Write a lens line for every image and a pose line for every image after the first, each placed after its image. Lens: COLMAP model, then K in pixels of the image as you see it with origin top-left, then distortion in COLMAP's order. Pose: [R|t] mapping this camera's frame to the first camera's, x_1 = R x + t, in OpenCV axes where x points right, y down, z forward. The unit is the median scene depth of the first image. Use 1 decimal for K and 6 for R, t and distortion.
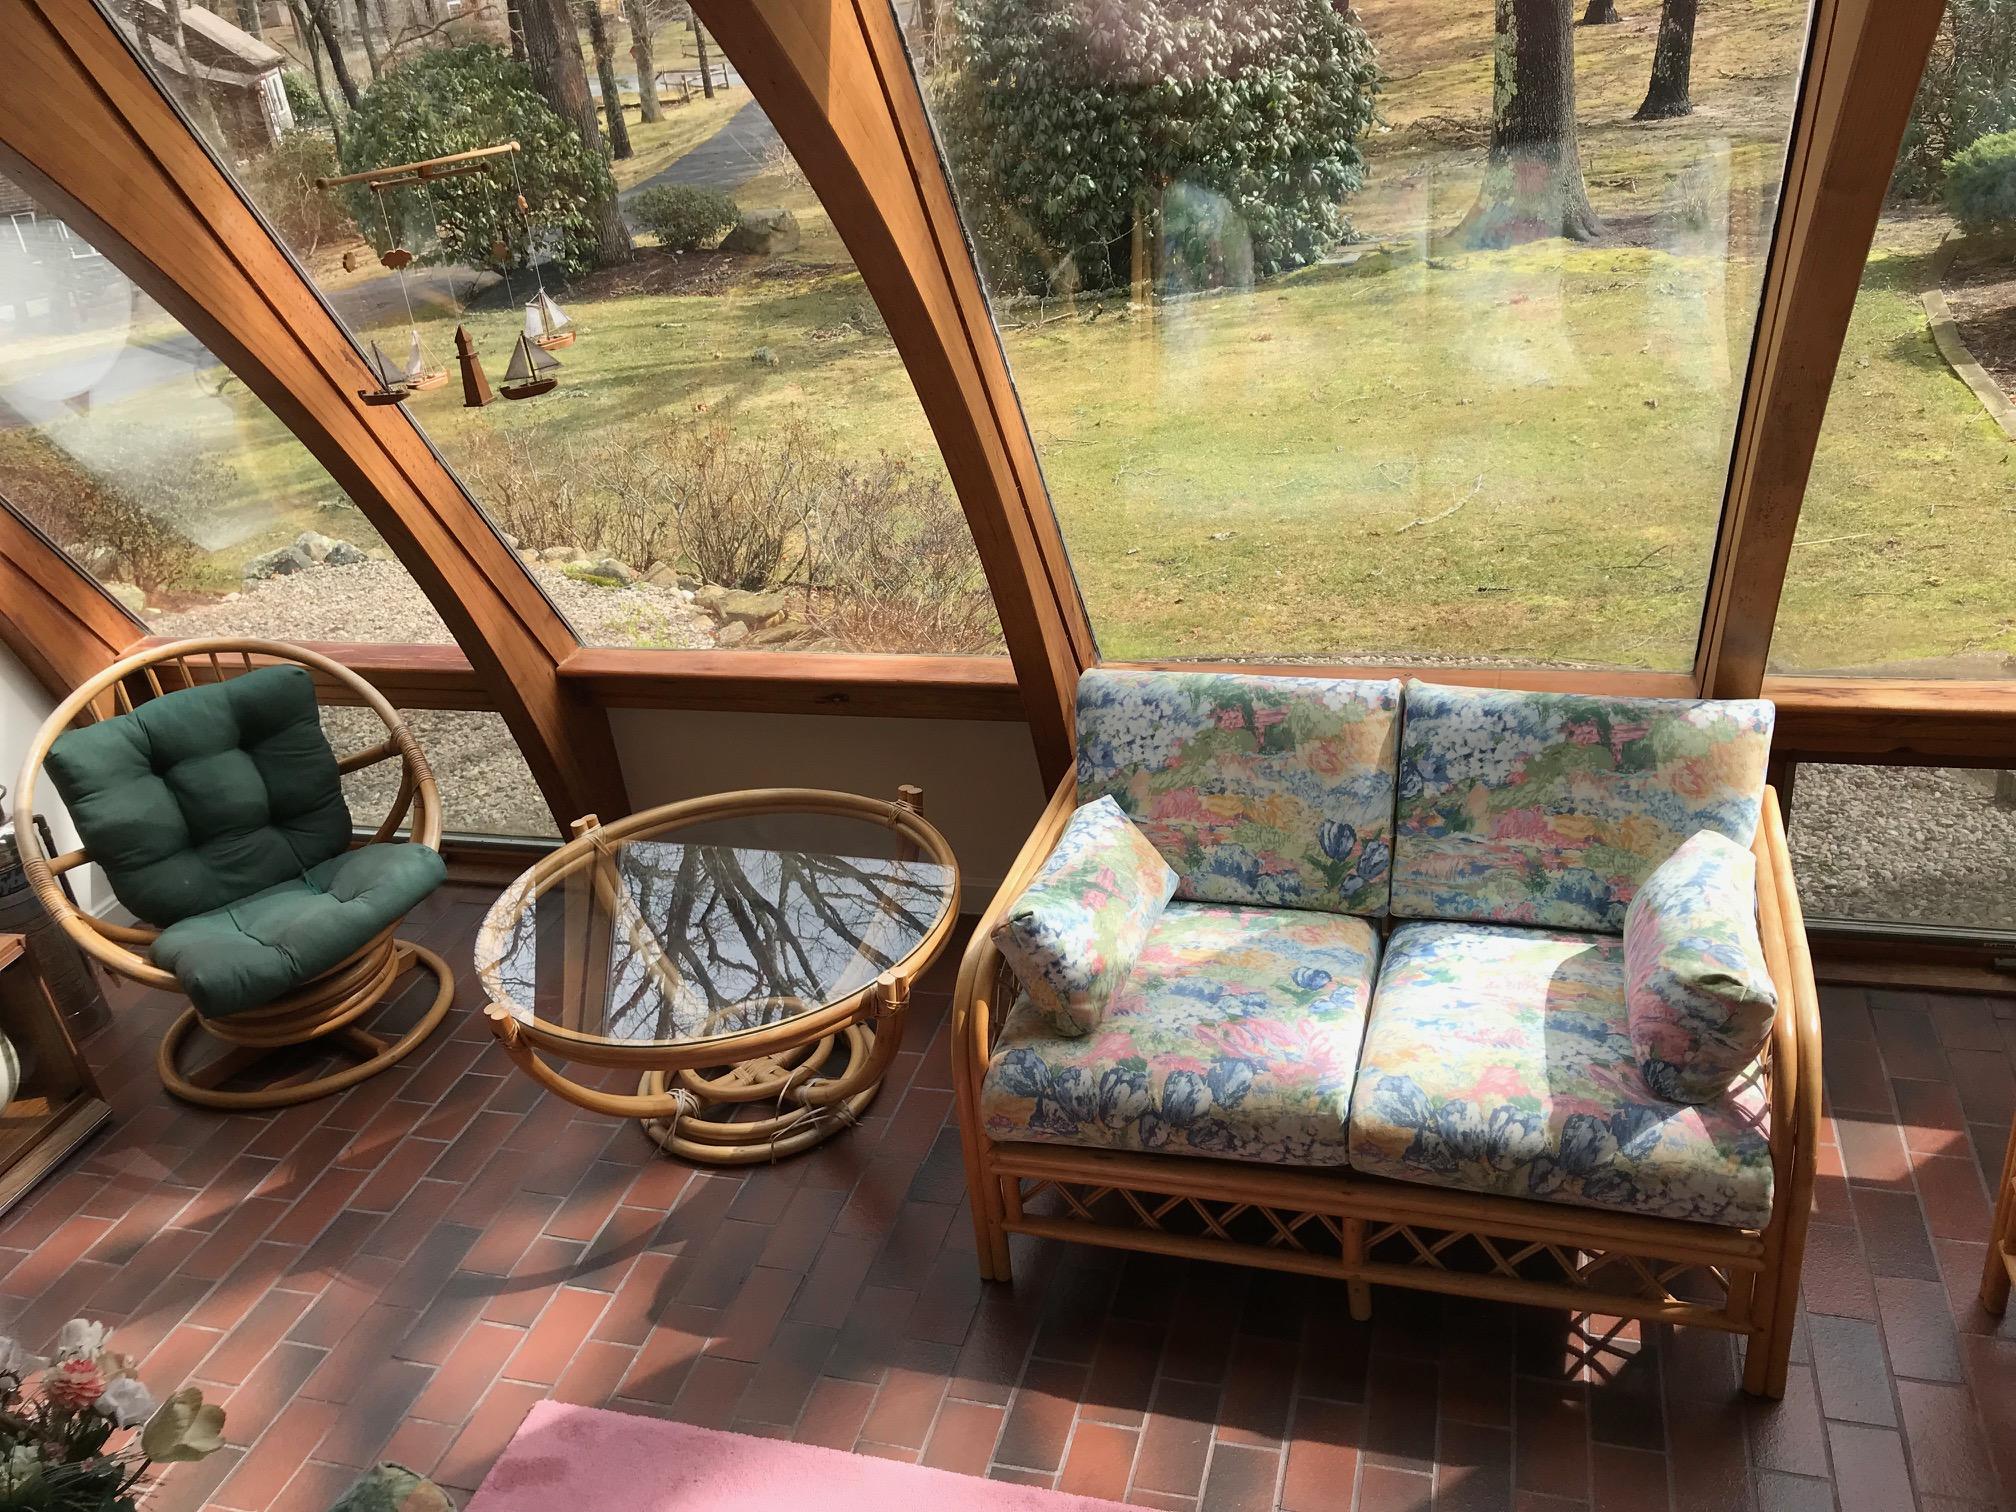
lens RADIAL K [[1643.8, 0, 1008.0], [0, 1643.8, 756.0], [0, 0, 1]] dist [0.004715, -0.004983]
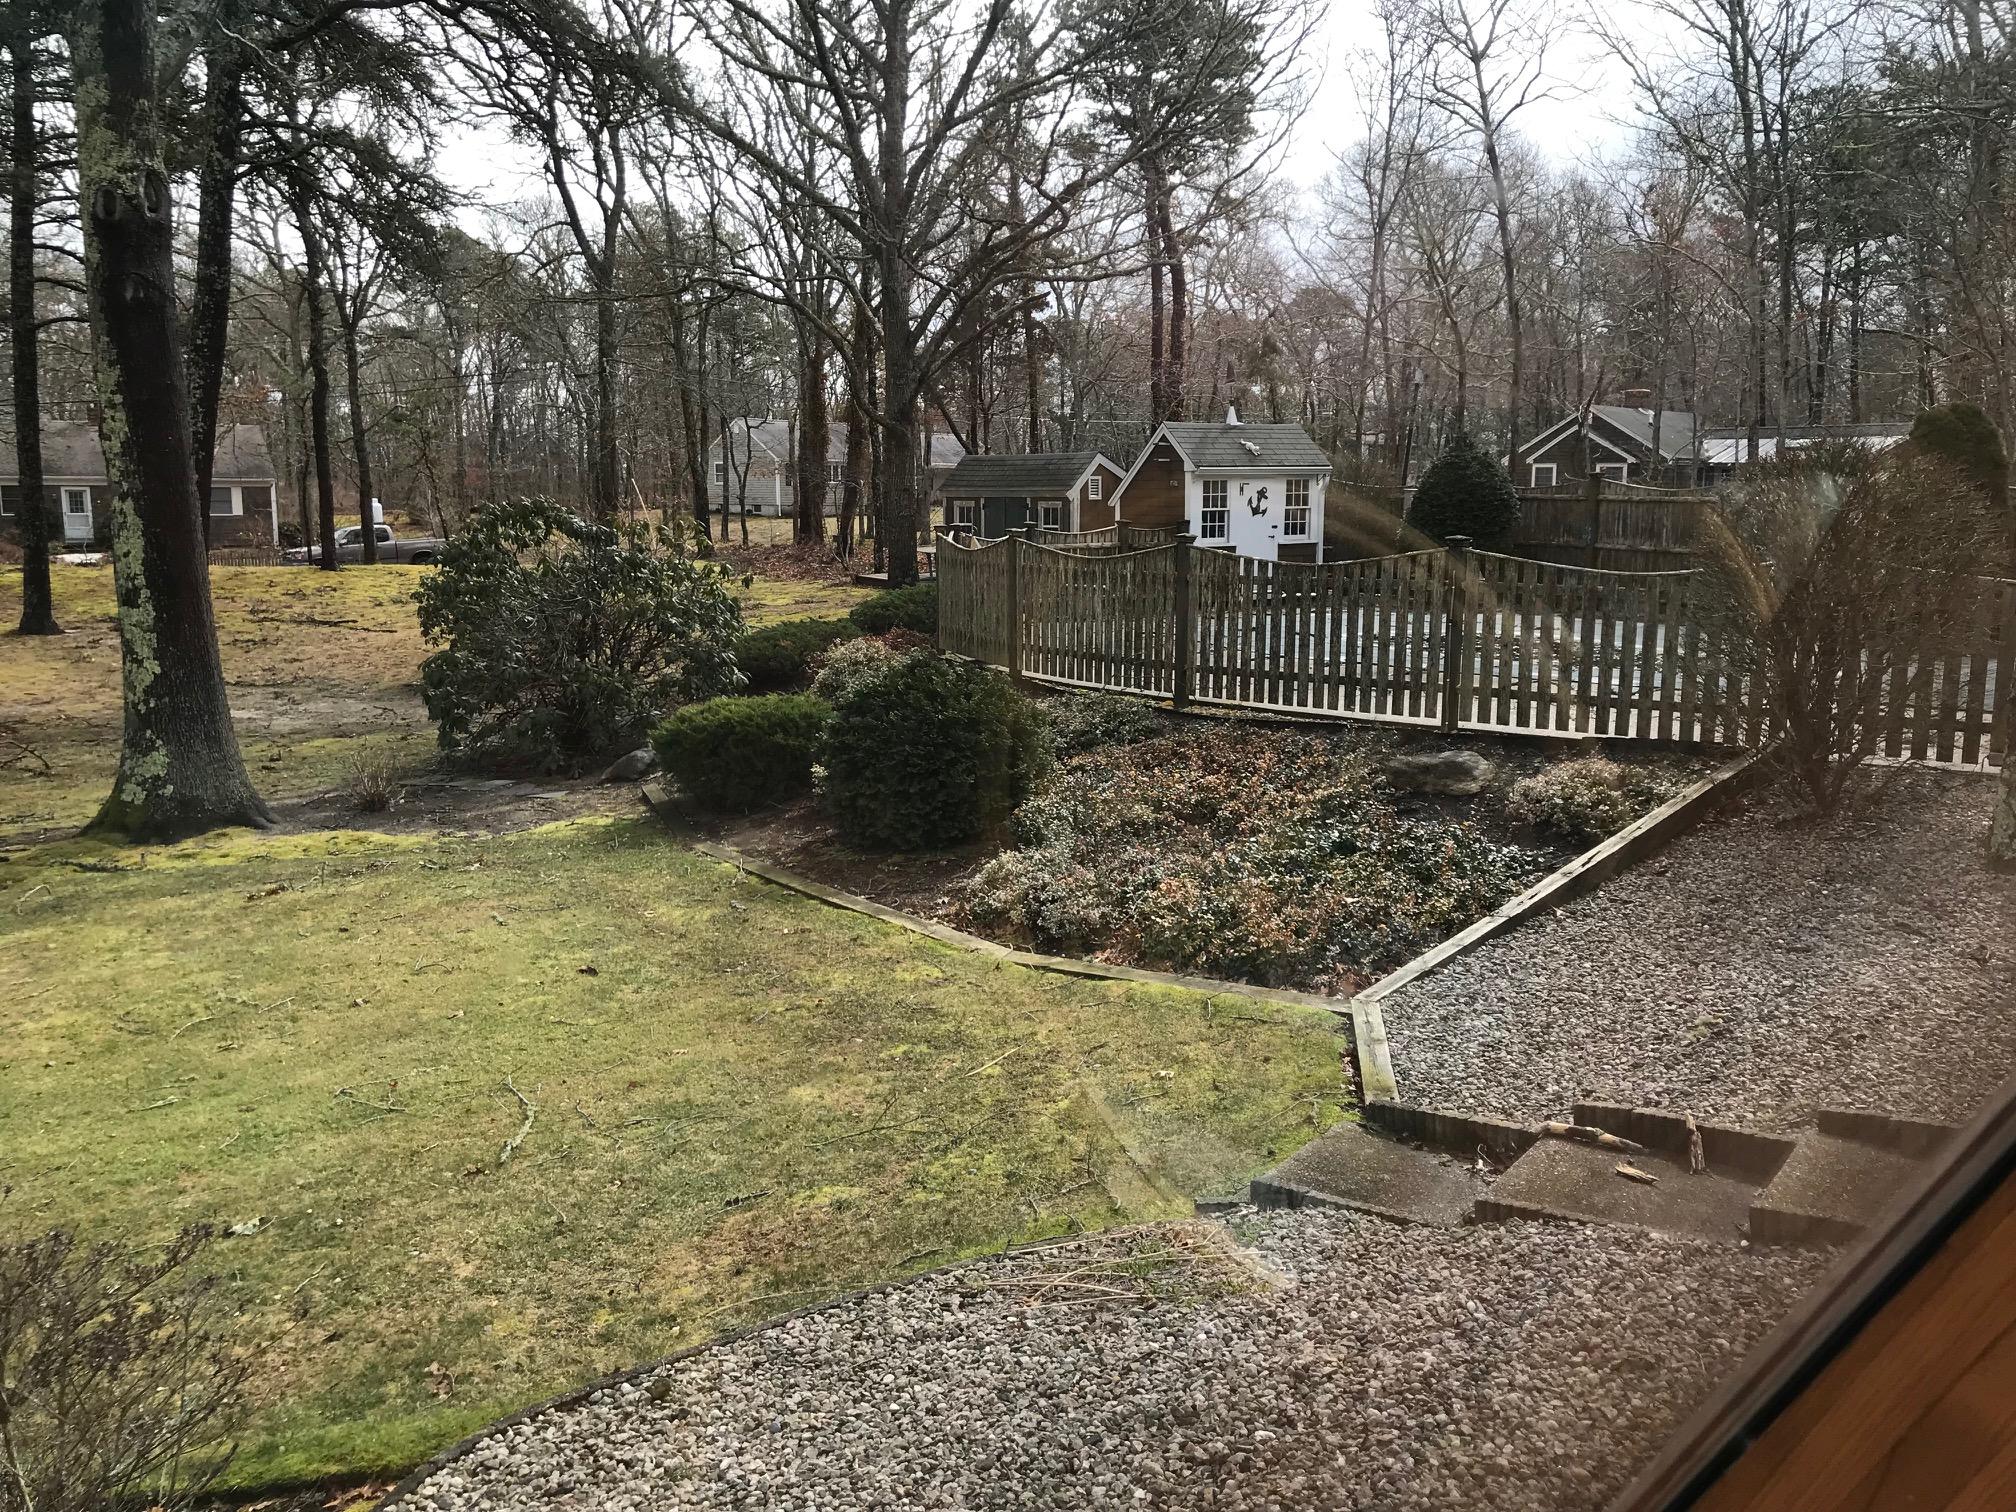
lens RADIAL K [[1643.8, 0, 1008.0], [0, 1643.8, 756.0], [0, 0, 1]] dist [0.004715, -0.004983]
pose [[0.585914, -0.013657, 0.810258, -0.128885], [0.306142, 0.929495, -0.205711, -0.048992], [-0.750322, 0.368583, 0.548784, 0.210991]]
